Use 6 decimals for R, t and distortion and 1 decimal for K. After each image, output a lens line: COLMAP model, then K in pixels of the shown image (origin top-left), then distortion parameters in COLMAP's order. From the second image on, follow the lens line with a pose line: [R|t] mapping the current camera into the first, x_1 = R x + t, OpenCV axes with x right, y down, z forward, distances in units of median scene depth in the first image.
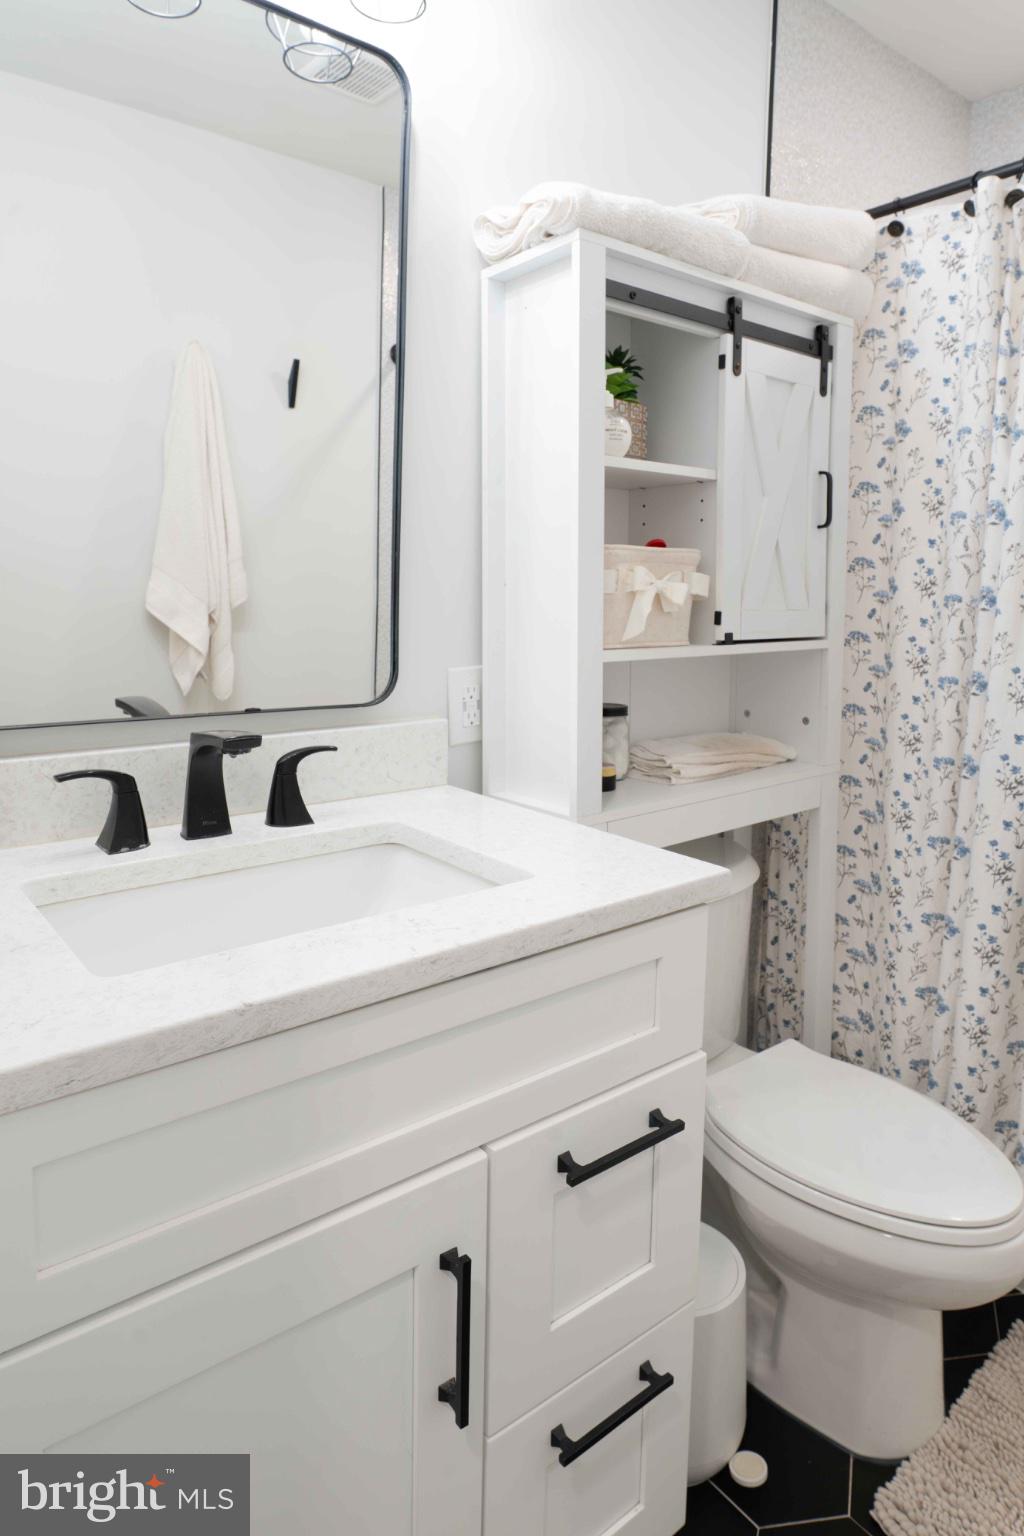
lens RADIAL K [[901.3, 0, 512.3], [0, 901.3, 647.8], [0, 0, 1]] dist [-0.029257, 0.003545]
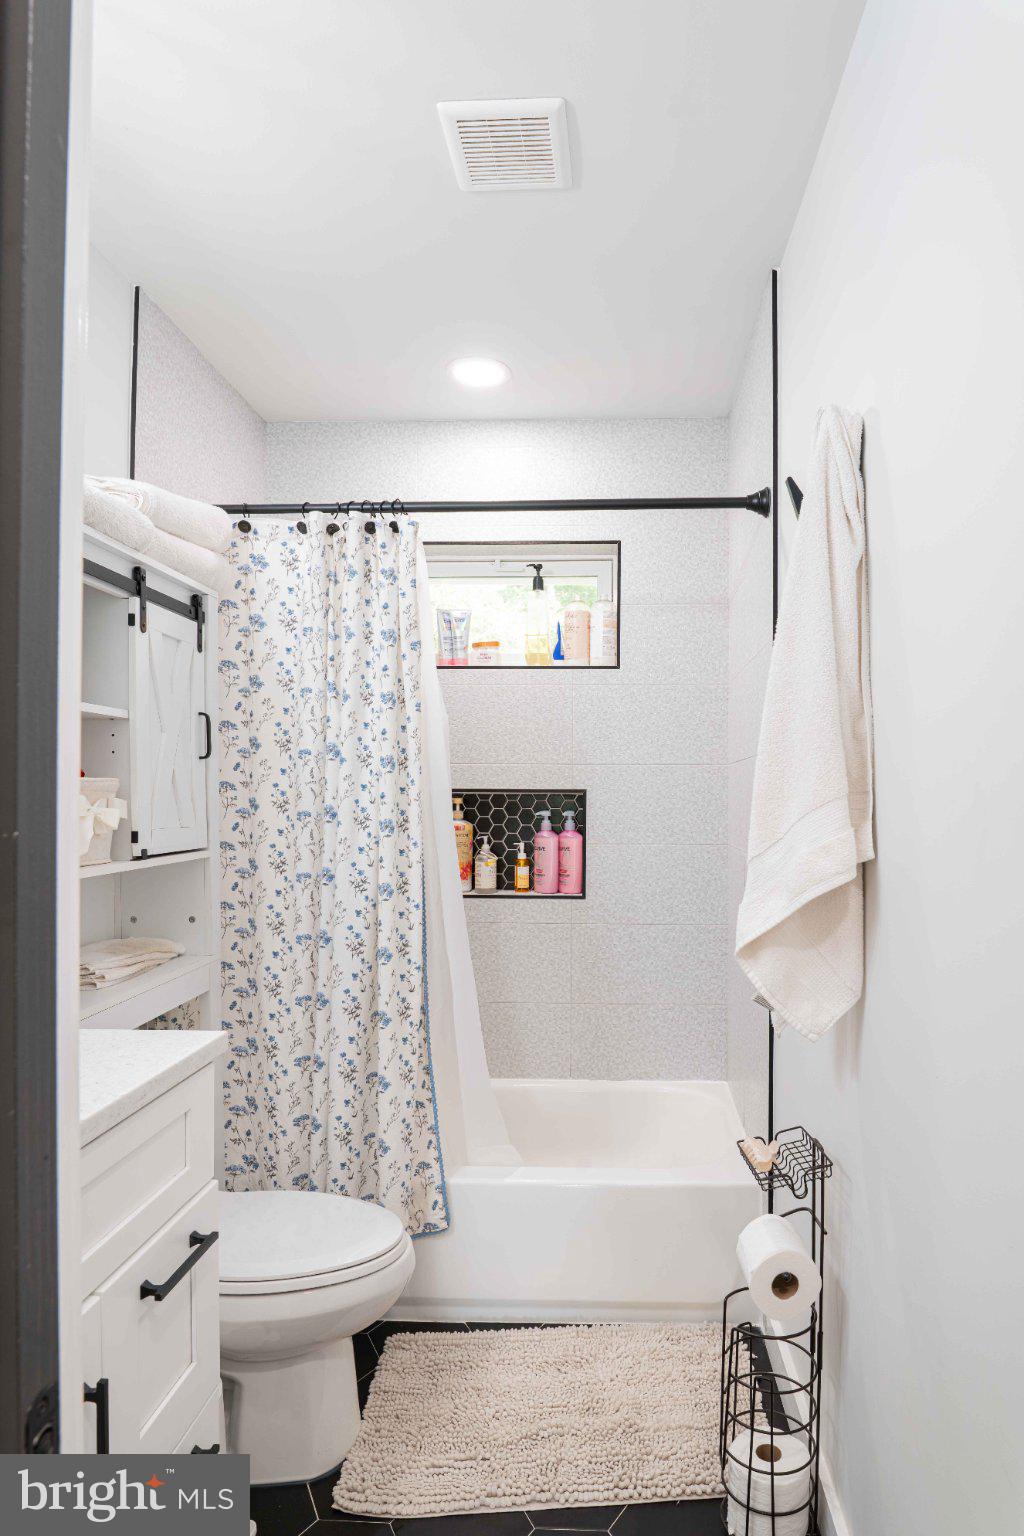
lens RADIAL K [[908.5, 0, 512.0], [0, 908.5, 768.0], [0, 0, 1]] dist [-0.031647, -0.002094]
pose [[0.683106, 0.007111, 0.730284, -0.278150], [0.060304, 0.995989, -0.066106, -0.014766], [-0.727825, 0.089196, 0.679937, -0.148804]]
